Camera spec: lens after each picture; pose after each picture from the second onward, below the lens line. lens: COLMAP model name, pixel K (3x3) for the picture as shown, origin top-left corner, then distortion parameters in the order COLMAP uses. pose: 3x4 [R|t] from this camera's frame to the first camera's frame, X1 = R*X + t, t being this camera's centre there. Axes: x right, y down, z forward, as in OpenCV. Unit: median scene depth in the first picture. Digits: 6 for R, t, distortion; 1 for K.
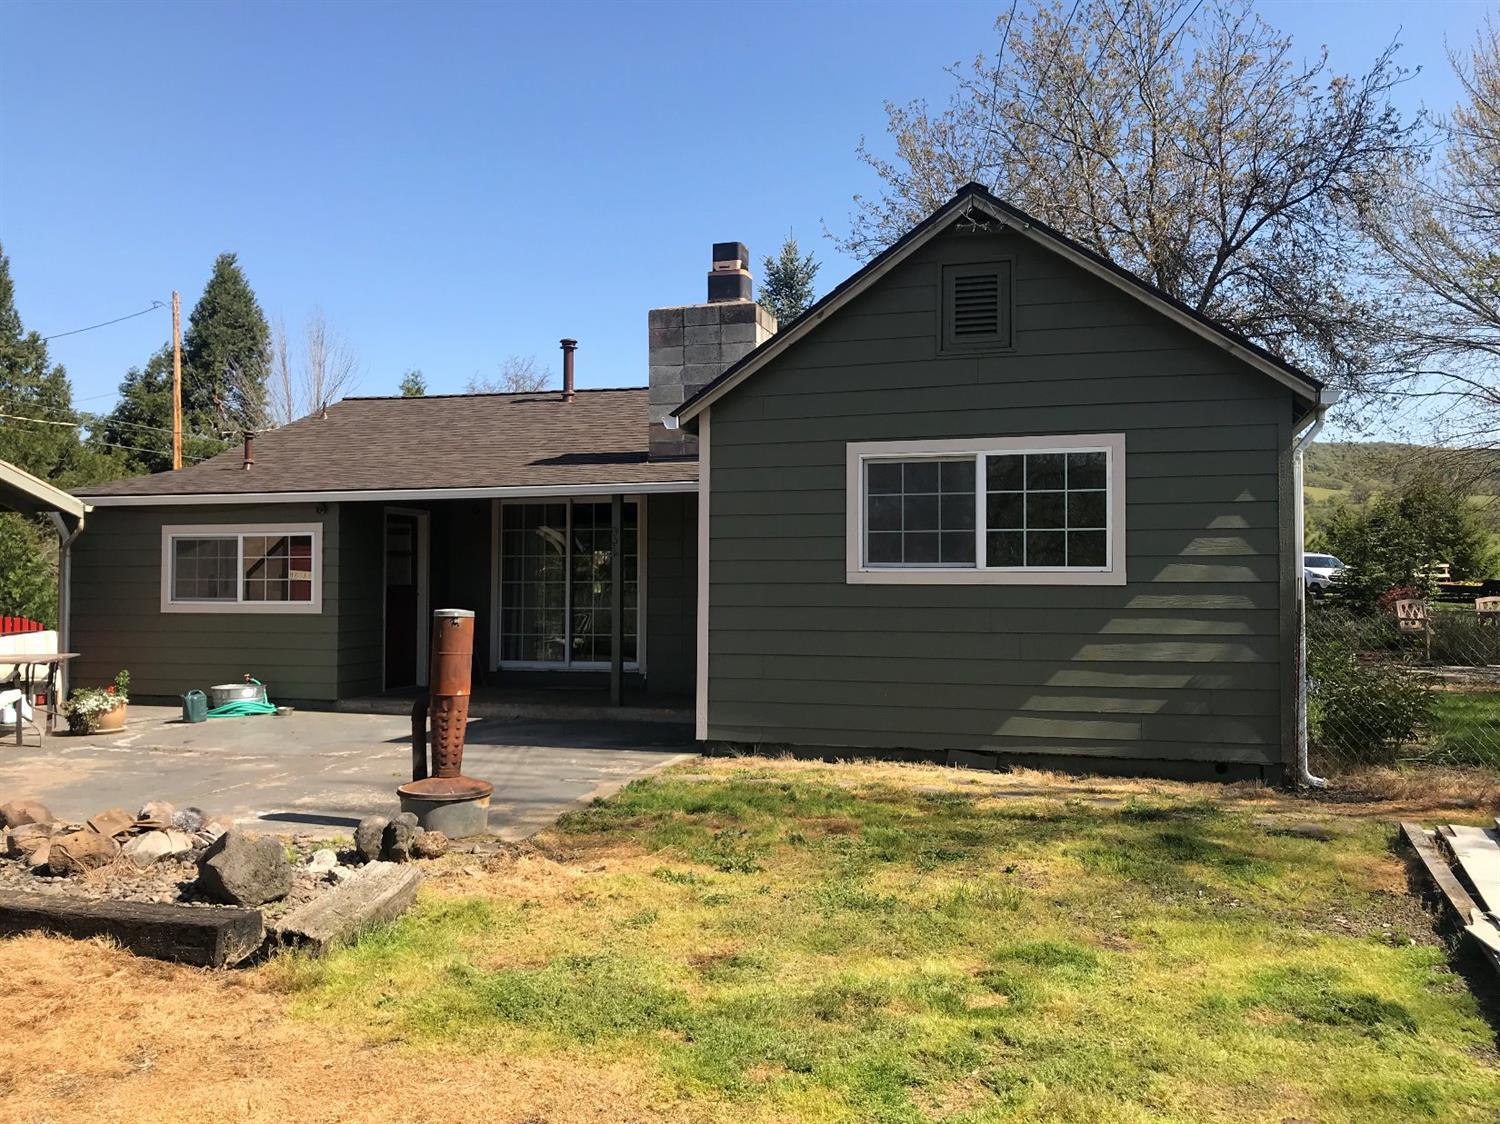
lens RADIAL K [[1223.2, 0, 743.0], [0, 1223.2, 560.8], [0, 0, 1]] dist [-0.006891, 0.003188]
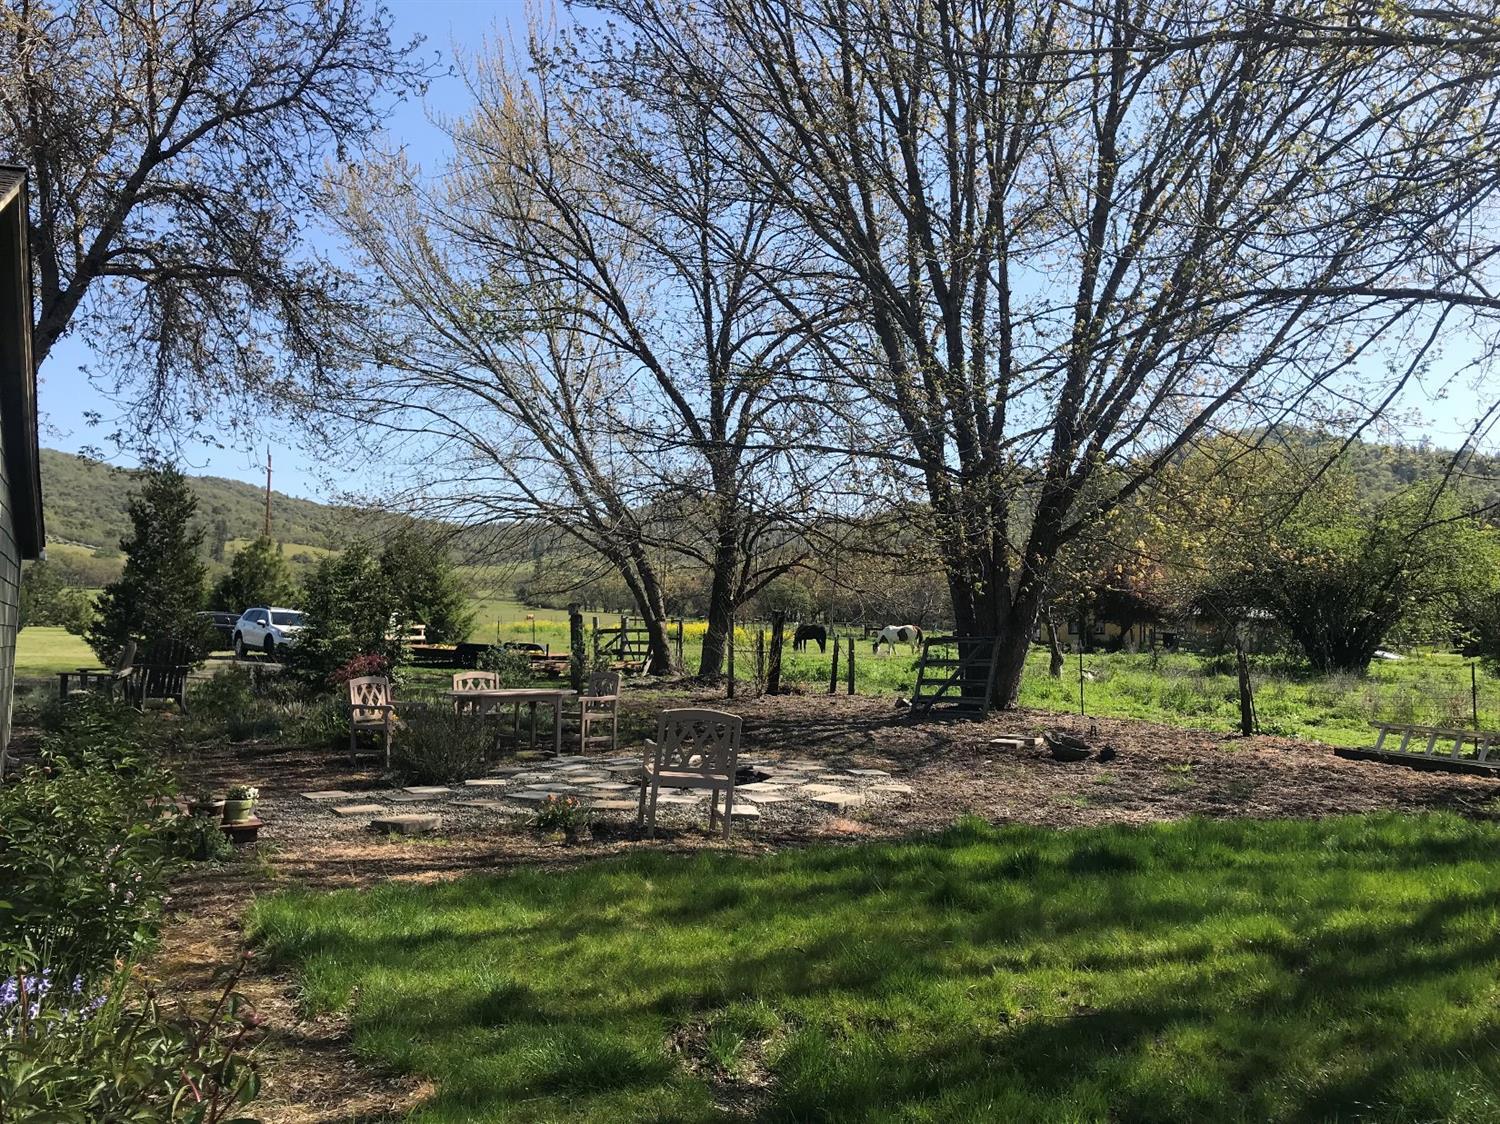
lens RADIAL K [[1223.2, 0, 746.5], [0, 1223.2, 559.8], [0, 0, 1]] dist [-0.006891, 0.003188]
pose [[0.710413, 0.062474, 0.701007, 0.158802], [-0.030415, 0.997847, -0.058105, -0.000450], [-0.703128, 0.019957, 0.710784, 0.271646]]
